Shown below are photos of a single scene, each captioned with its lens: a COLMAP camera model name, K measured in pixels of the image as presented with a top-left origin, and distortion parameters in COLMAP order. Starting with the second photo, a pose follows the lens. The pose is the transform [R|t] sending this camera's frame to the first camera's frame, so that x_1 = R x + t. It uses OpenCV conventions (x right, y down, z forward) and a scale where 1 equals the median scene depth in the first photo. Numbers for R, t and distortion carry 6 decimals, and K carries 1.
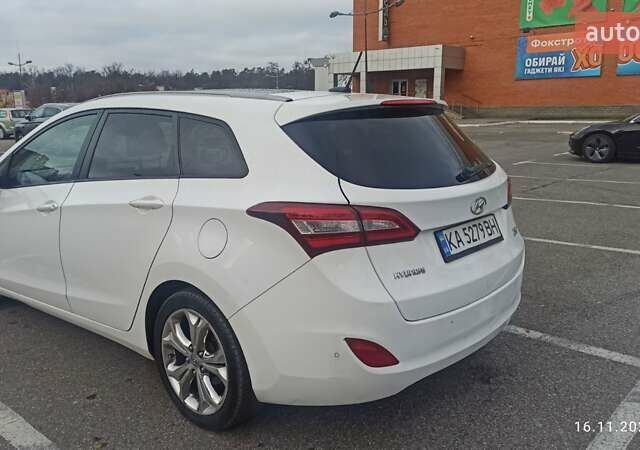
lens RADIAL K [[588.0, 0, 320.0], [0, 588.0, 225.0], [0, 0, 1]] dist [0.102767, -0.147652]
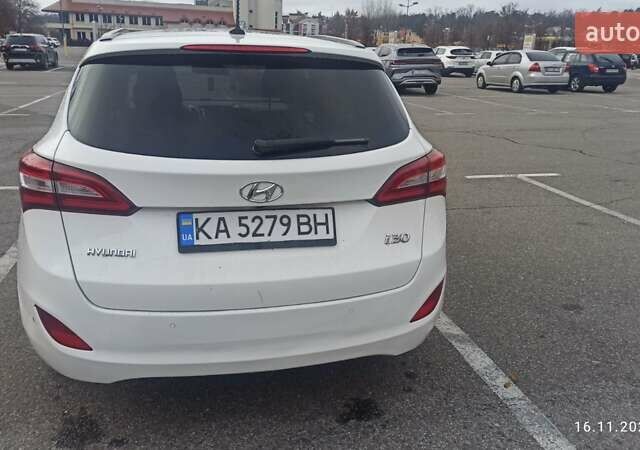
lens RADIAL K [[588.0, 0, 320.0], [0, 588.0, 225.0], [0, 0, 1]] dist [0.102767, -0.147652]
pose [[0.799536, 0.200808, -0.566055, 0.723998], [-0.148293, 0.979276, 0.137938, -0.100066], [0.582023, -0.026344, 0.812745, 0.403627]]
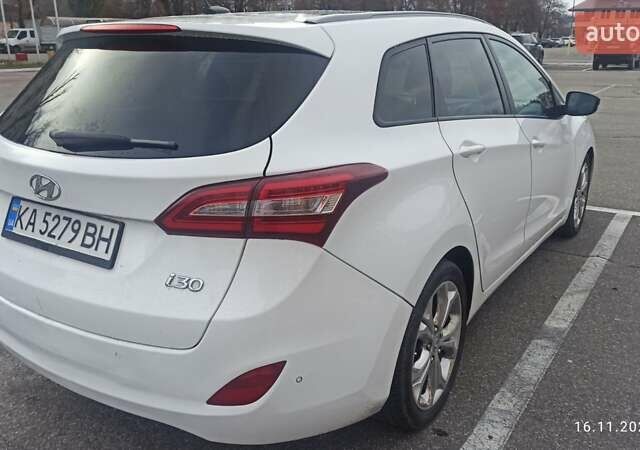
lens RADIAL K [[588.0, 0, 320.0], [0, 588.0, 225.0], [0, 0, 1]] dist [0.102767, -0.147652]
pose [[0.123909, 0.304305, -0.944481, 0.906804], [-0.191284, 0.941289, 0.278182, -0.227311], [0.973682, 0.146195, 0.174843, 1.126566]]
